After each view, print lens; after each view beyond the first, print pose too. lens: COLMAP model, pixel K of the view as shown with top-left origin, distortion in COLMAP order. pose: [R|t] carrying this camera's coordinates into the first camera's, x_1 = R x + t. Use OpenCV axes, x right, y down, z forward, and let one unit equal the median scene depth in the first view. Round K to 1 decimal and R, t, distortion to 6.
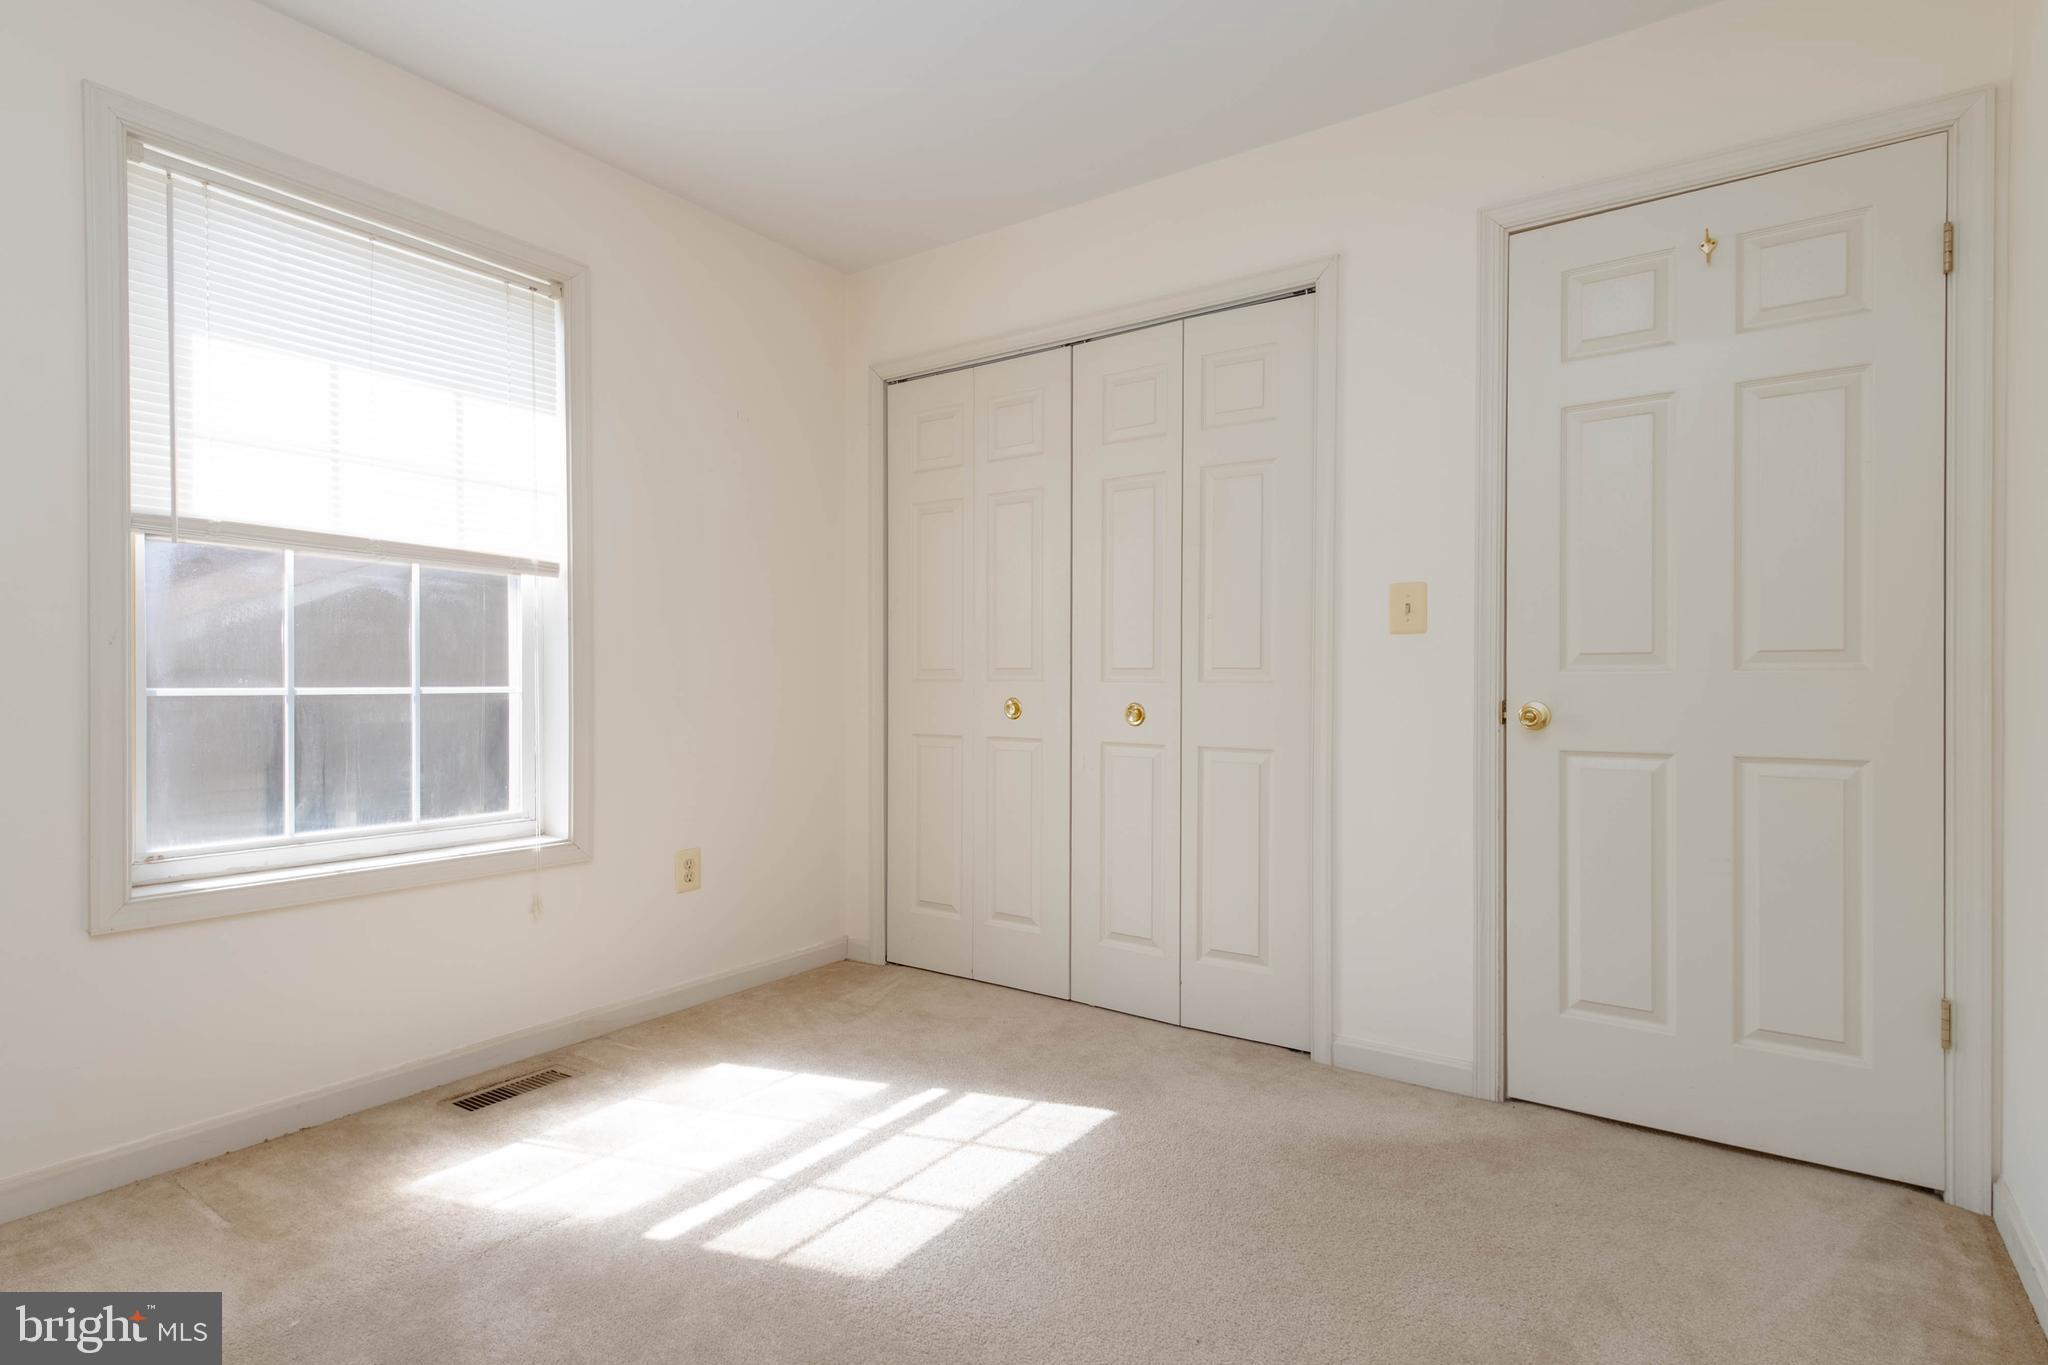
lens RADIAL K [[995.2, 0, 1012.1], [0, 995.2, 677.3], [0, 0, 1]] dist [0.005090, -0.003575]
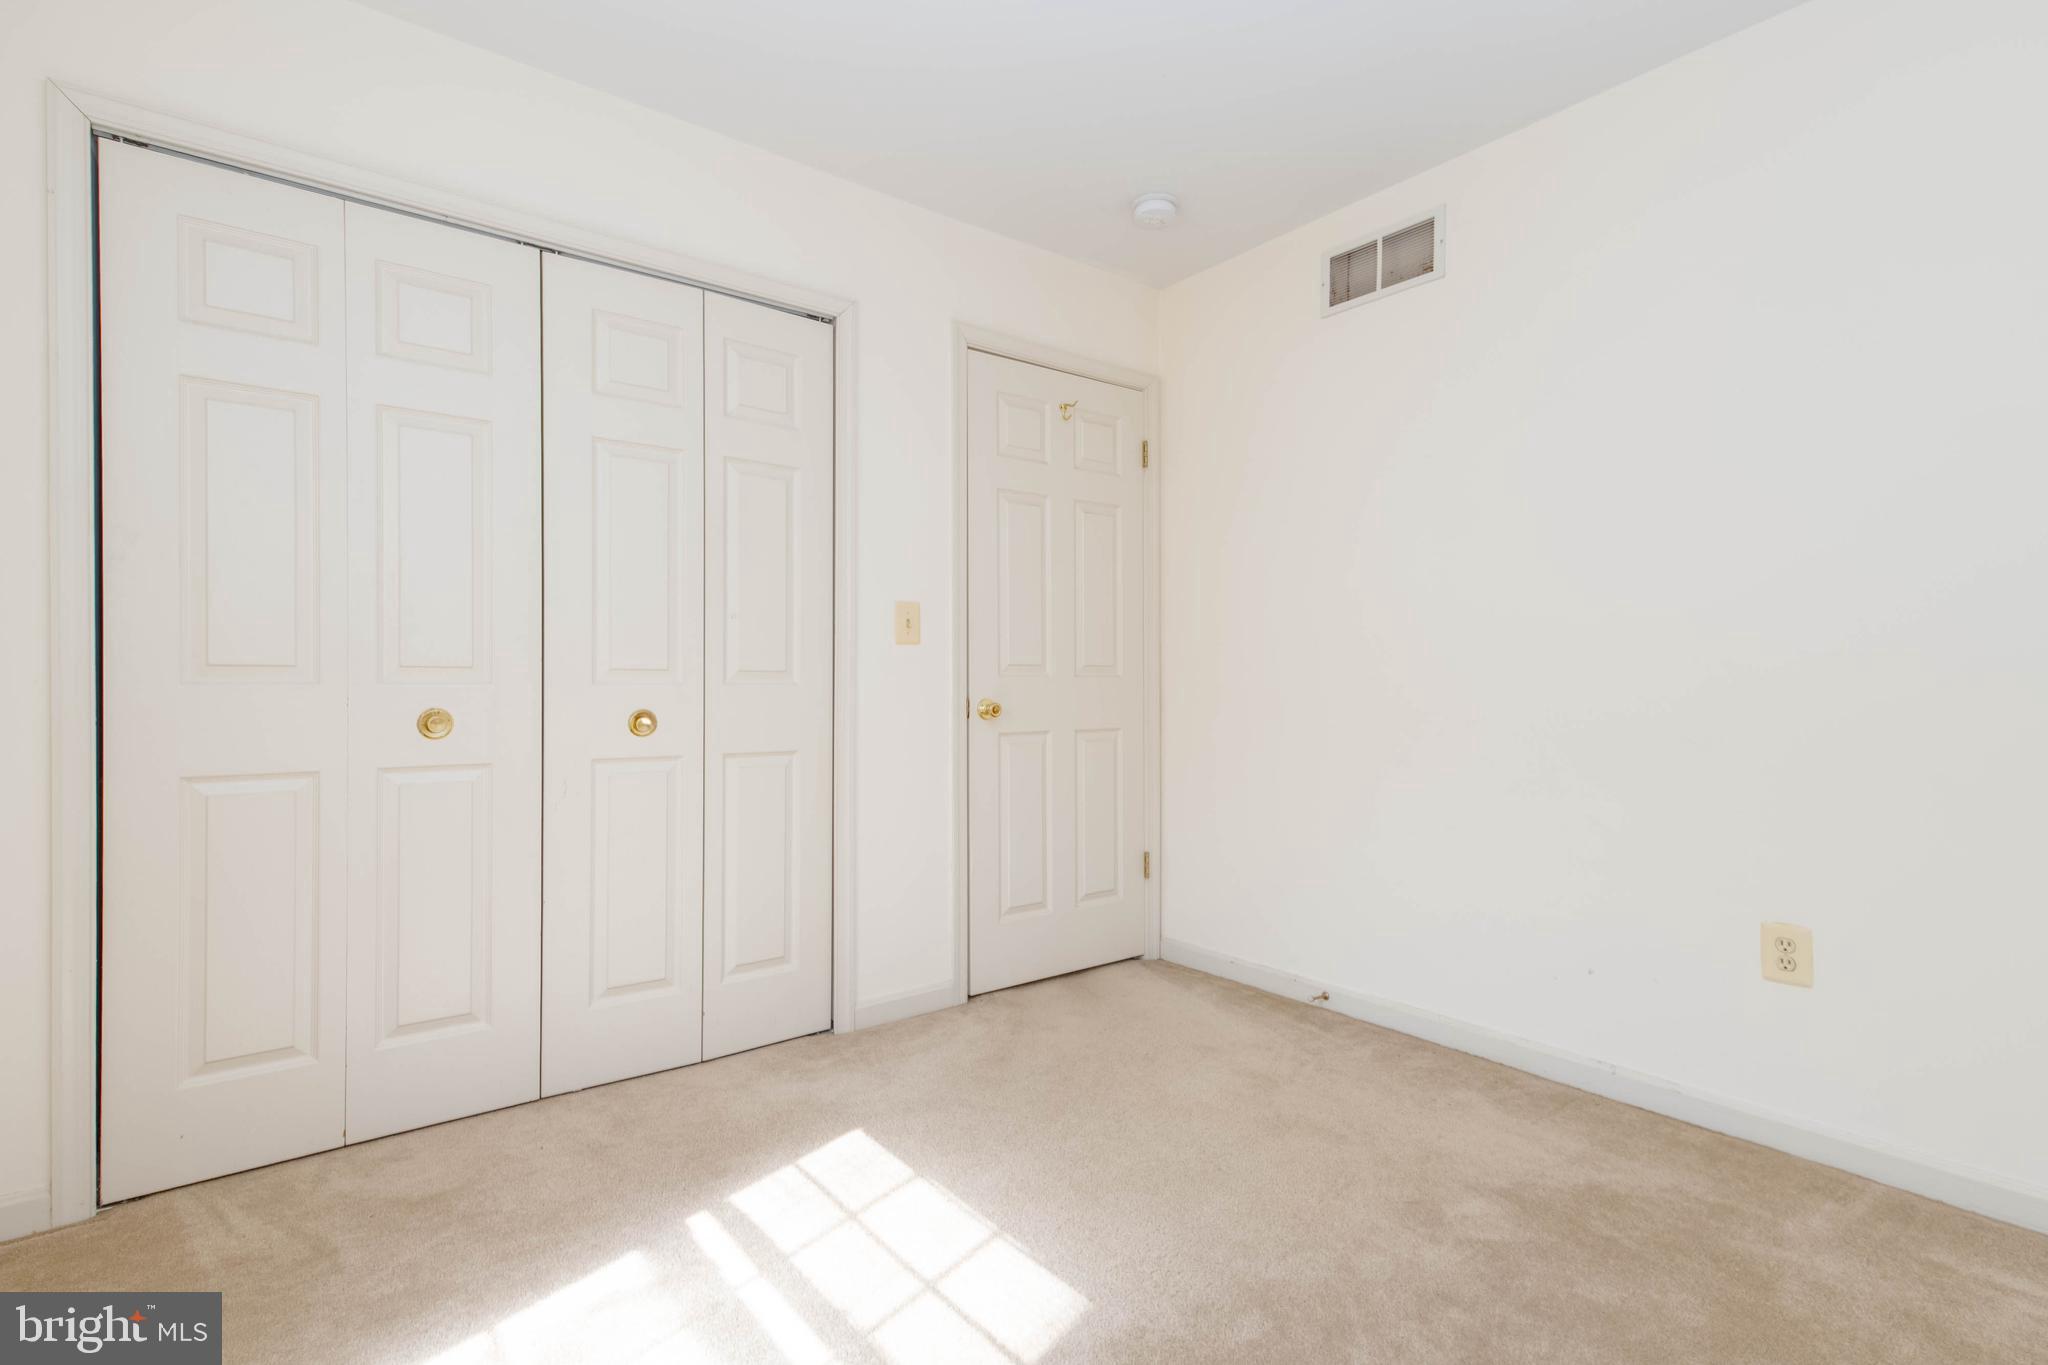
lens RADIAL K [[995.2, 0, 1024.1], [0, 995.2, 686.3], [0, 0, 1]] dist [0.005090, -0.003575]
pose [[0.283353, 0.000544, 0.959016, -0.720517], [0.001013, 0.999999, -0.000866, 0.007900], [-0.959015, 0.001217, 0.283352, 0.529054]]
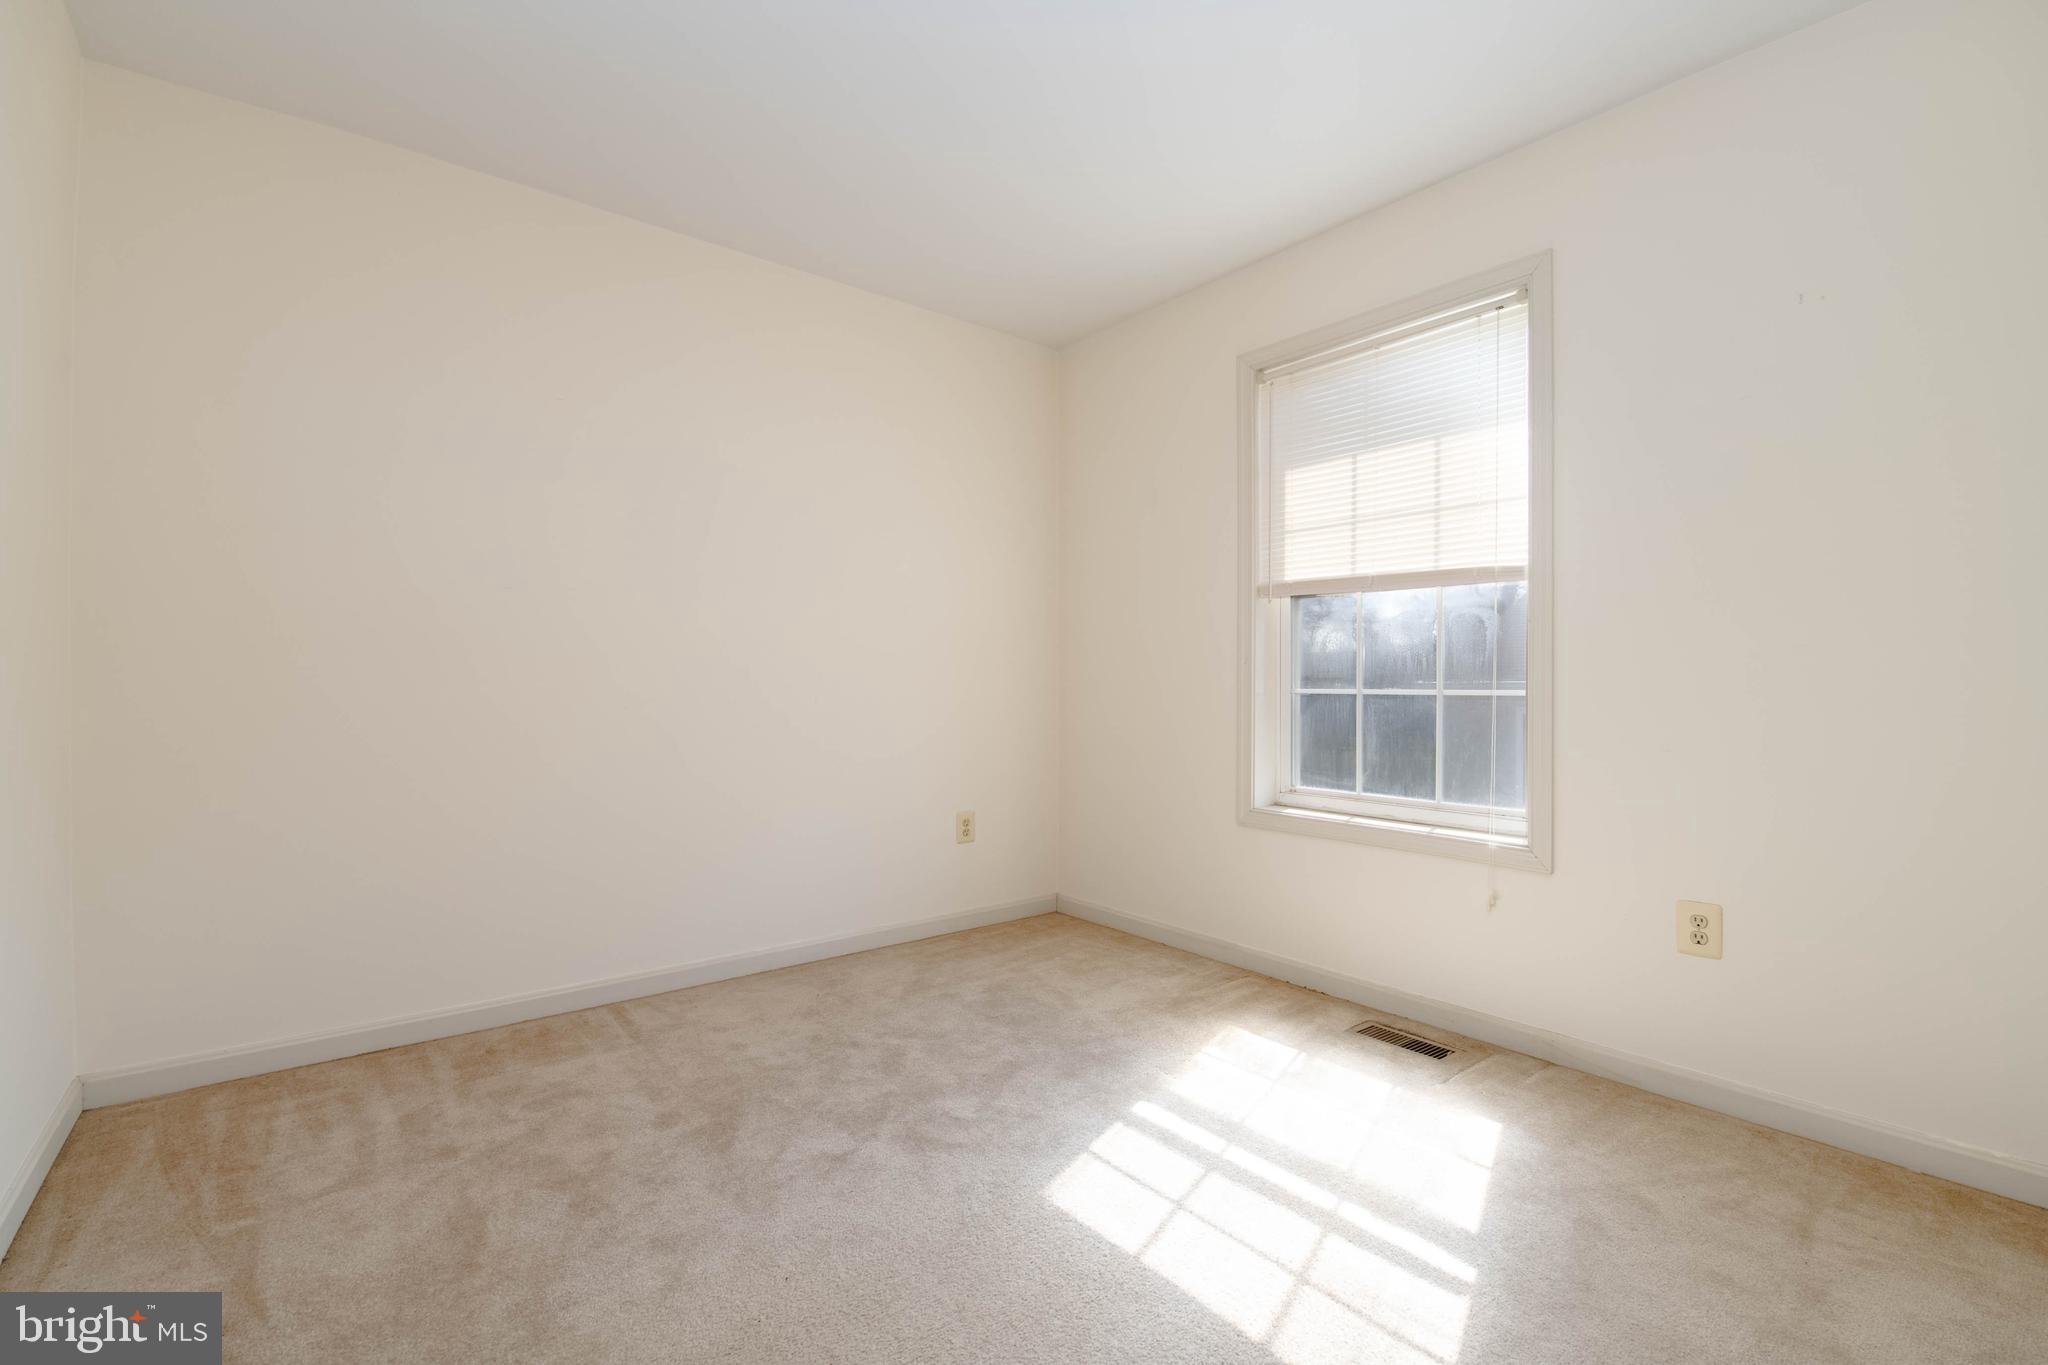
lens RADIAL K [[882.9, 0, 1048.4], [0, 882.9, 674.4], [0, 0, 1]] dist [0.002496, -0.005815]
pose [[-0.234354, -0.010637, -0.972093, 0.583970], [-0.000674, 0.999942, -0.010779, 0.004106], [0.972151, -0.001870, -0.234347, 0.839305]]
